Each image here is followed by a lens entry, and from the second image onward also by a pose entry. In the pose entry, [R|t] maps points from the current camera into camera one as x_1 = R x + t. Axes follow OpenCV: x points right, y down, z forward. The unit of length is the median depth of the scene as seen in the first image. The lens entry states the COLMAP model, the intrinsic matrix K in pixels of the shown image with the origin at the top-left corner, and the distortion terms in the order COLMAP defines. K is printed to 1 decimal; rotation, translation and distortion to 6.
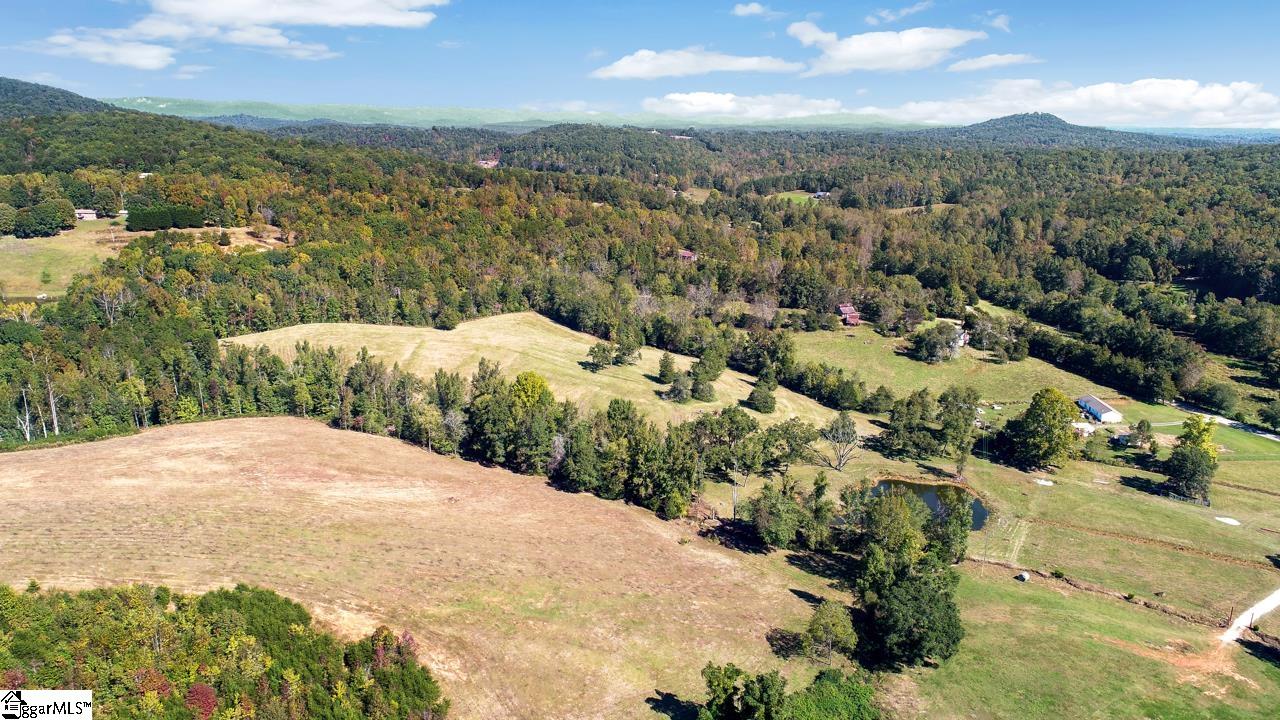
lens RADIAL K [[859.2, 0, 641.7], [0, 859.2, 354.2], [0, 0, 1]] dist [0.003788, -0.003776]
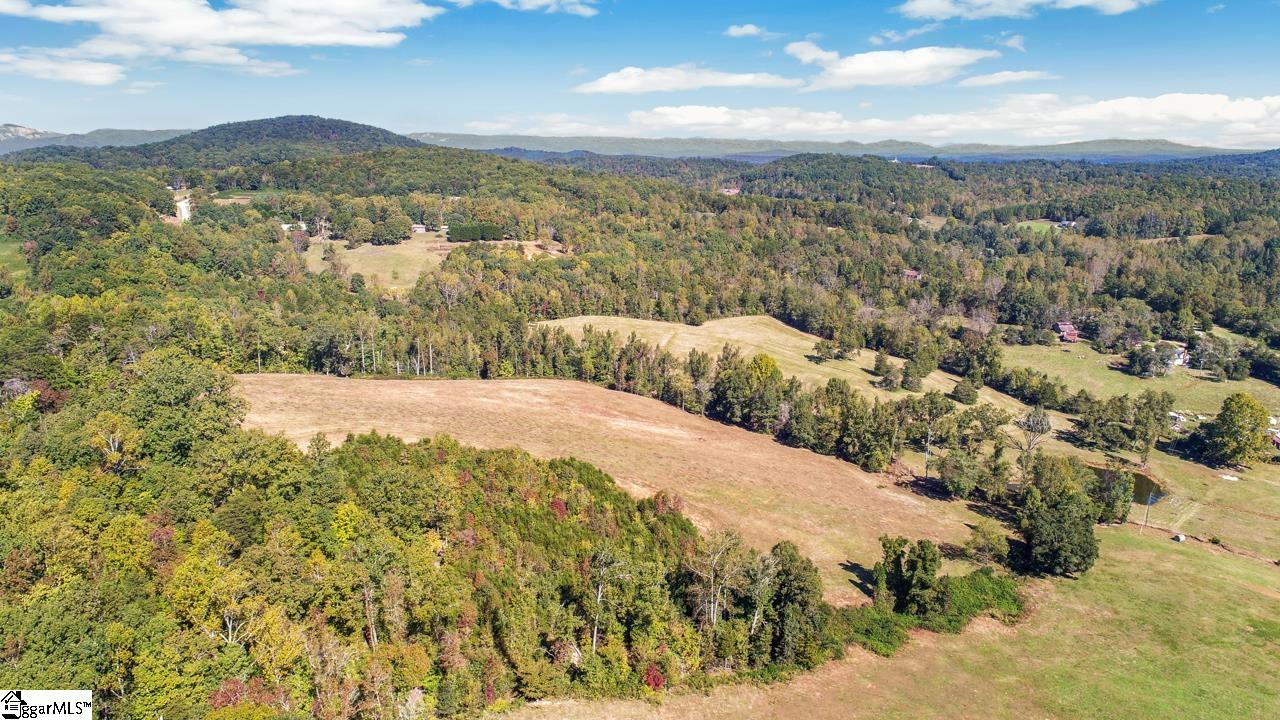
lens RADIAL K [[859.2, 0, 641.7], [0, 859.2, 354.2], [0, 0, 1]] dist [0.003788, -0.003776]
pose [[0.963730, 0.053467, -0.261468, 0.016451], [-0.061974, 0.997780, -0.024392, 0.043251], [0.259583, 0.039711, 0.964904, -0.170714]]
